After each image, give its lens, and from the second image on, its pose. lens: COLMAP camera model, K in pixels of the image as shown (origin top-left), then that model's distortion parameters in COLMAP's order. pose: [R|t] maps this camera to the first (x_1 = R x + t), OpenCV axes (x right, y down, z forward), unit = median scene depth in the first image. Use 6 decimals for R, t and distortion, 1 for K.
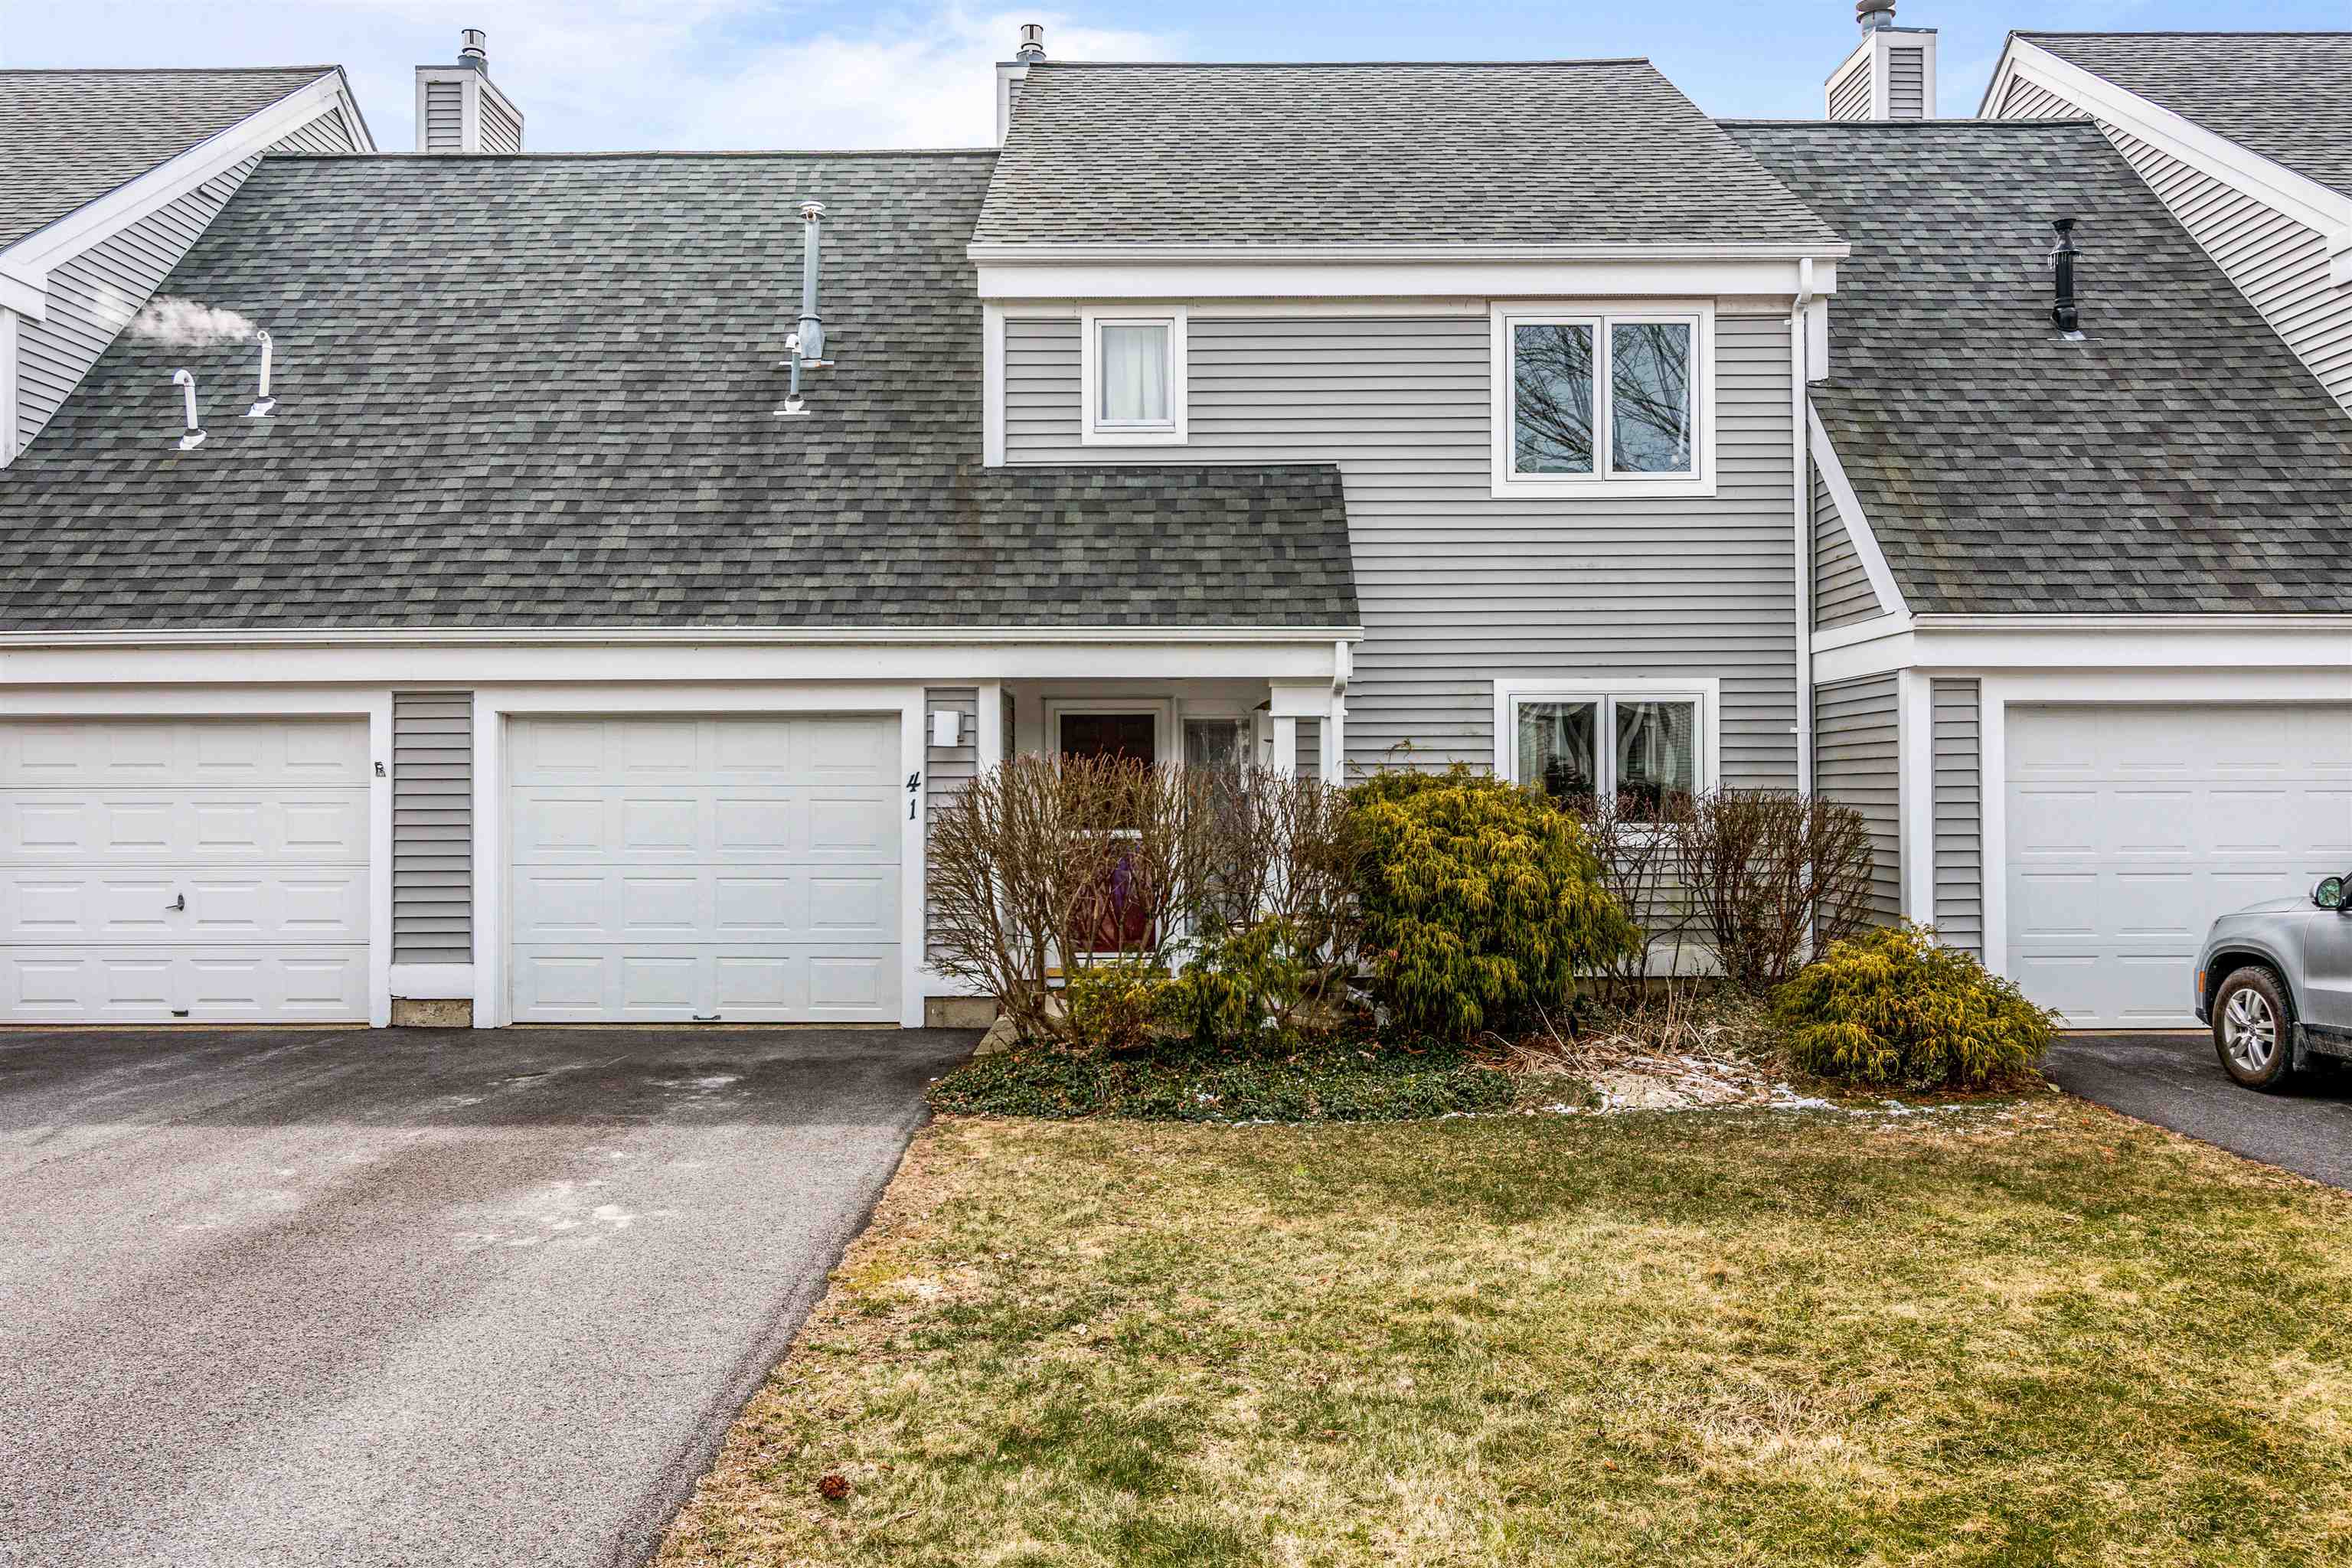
lens RADIAL K [[1697.0, 0, 1174.6], [0, 1697.0, 804.8], [0, 0, 1]] dist [-0.005134, -0.002814]
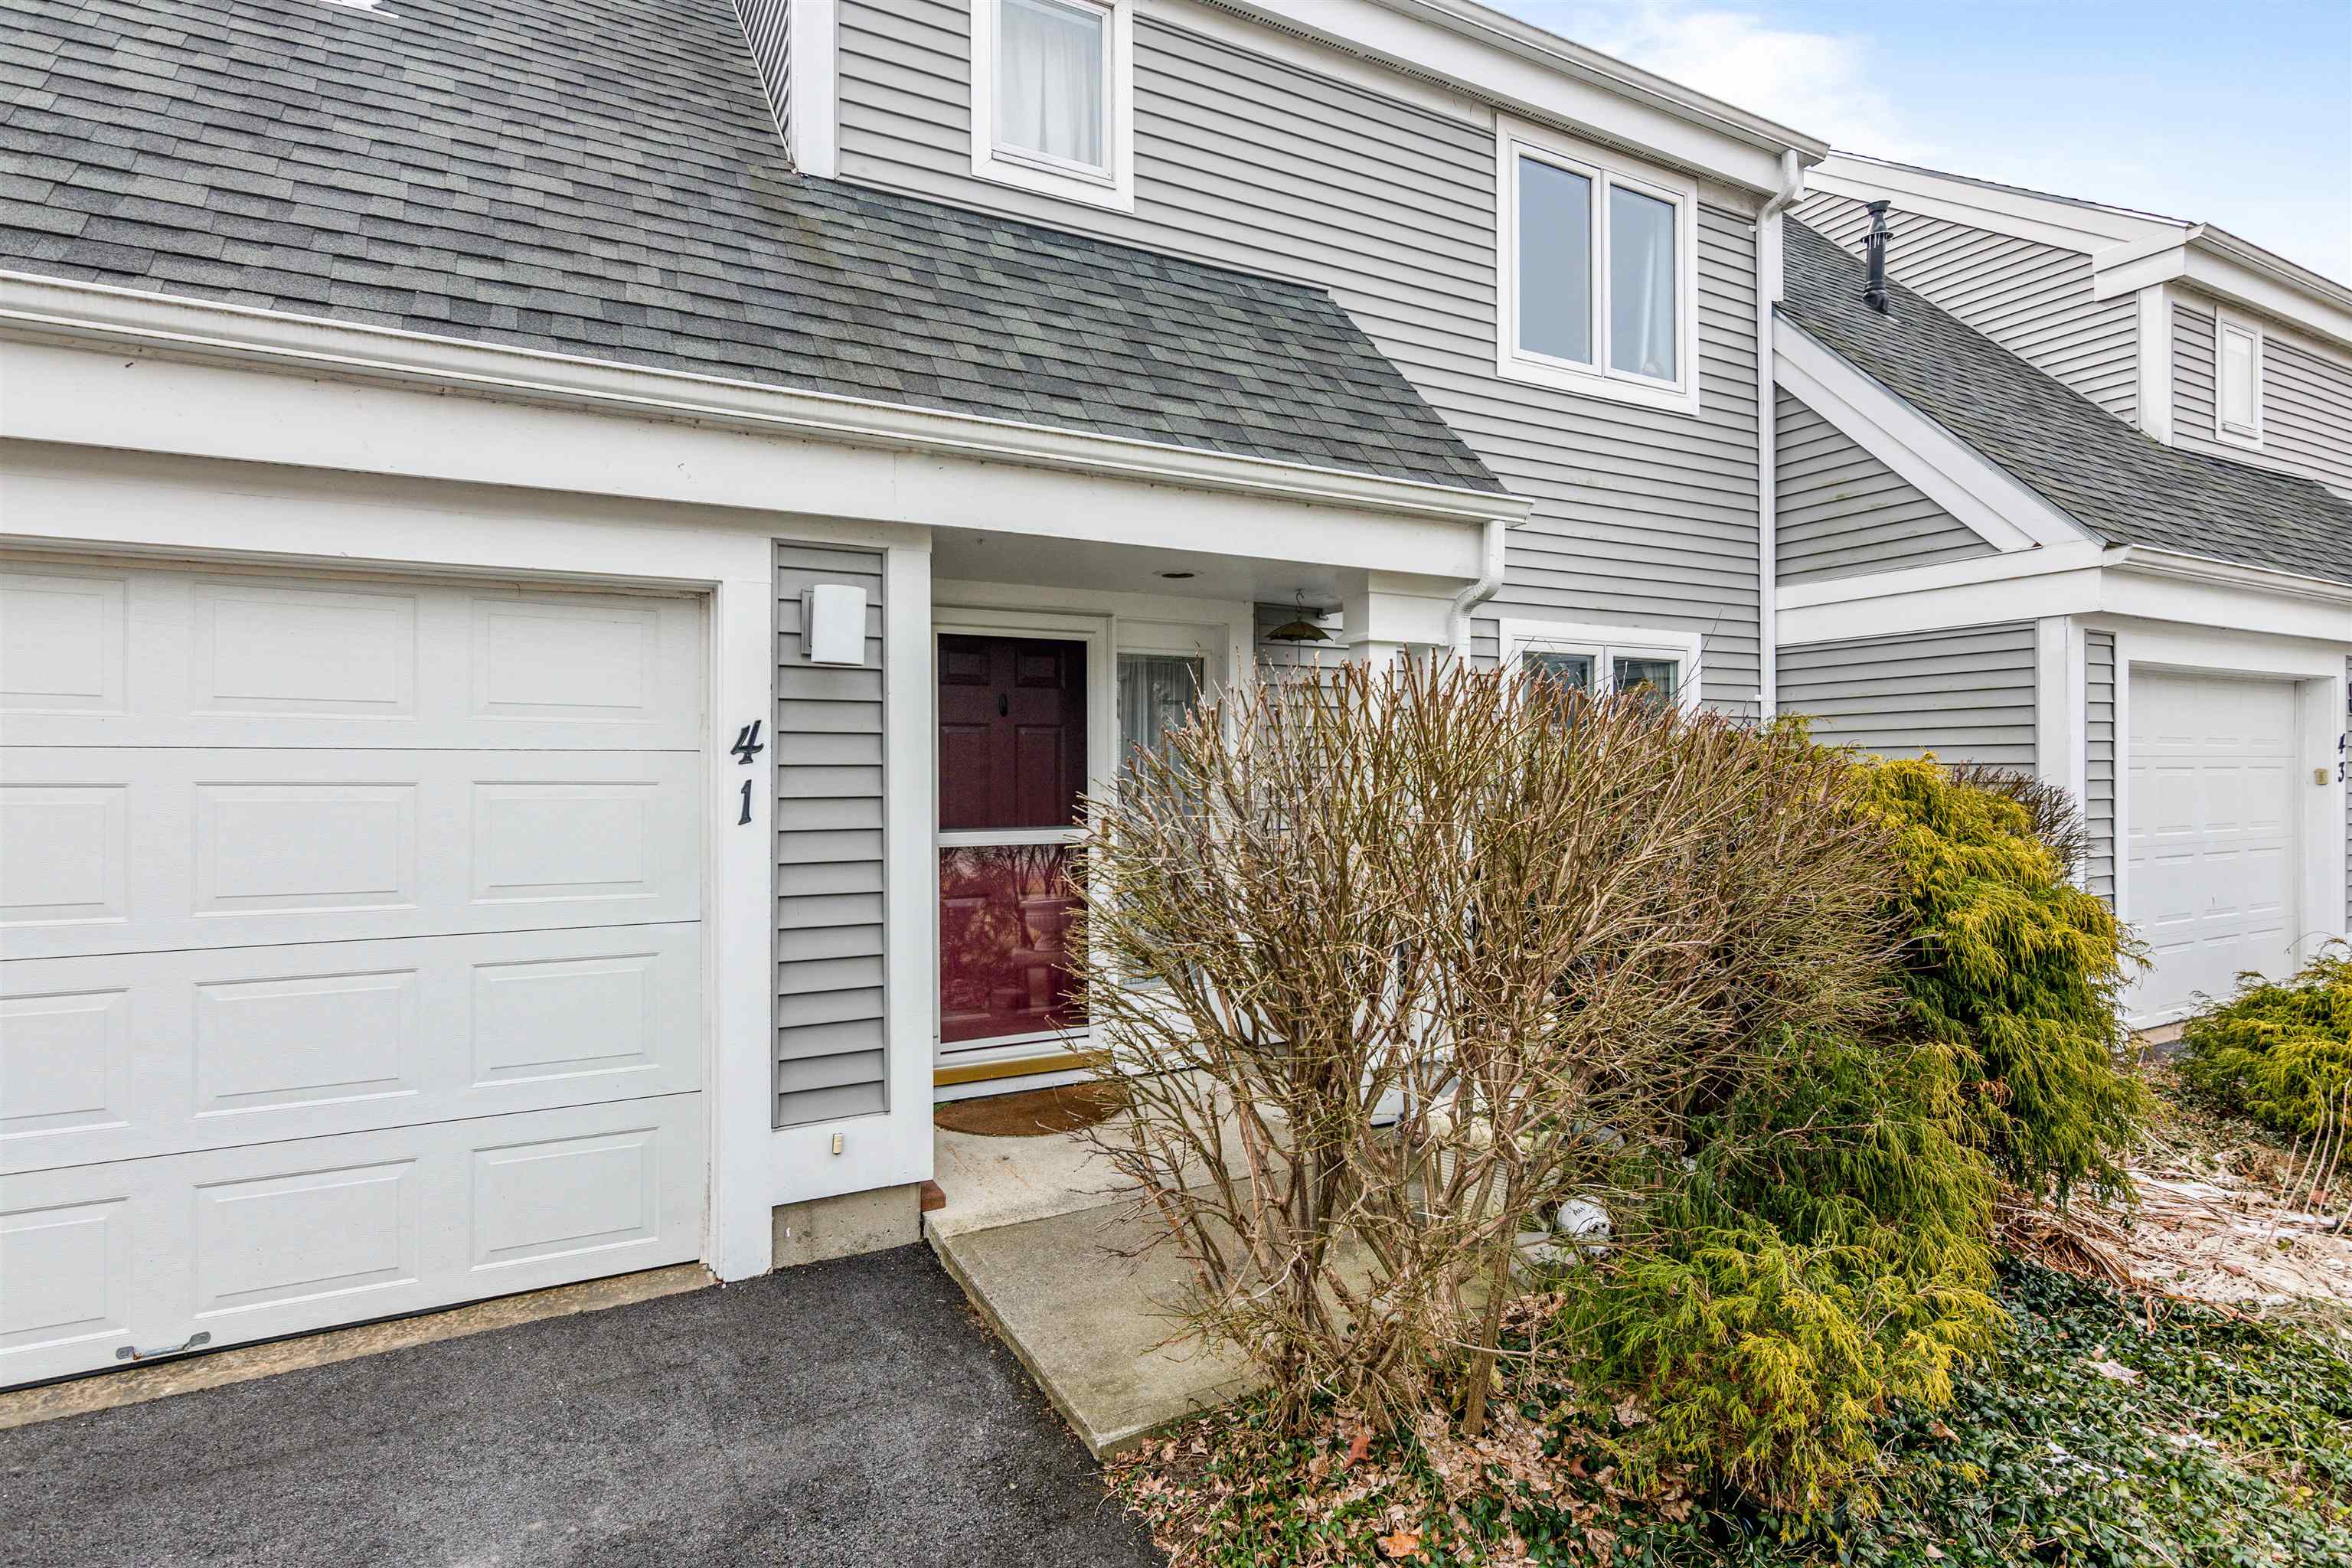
lens RADIAL K [[1168.6, 0, 1176.0], [0, 1168.6, 784.0], [0, 0, 1]] dist [-0.002312, -0.000649]
pose [[0.882448, -0.005210, 0.470380, -0.185595], [0.005324, 0.999985, 0.001087, -0.001723], [-0.470379, 0.001546, 0.882463, 0.619673]]
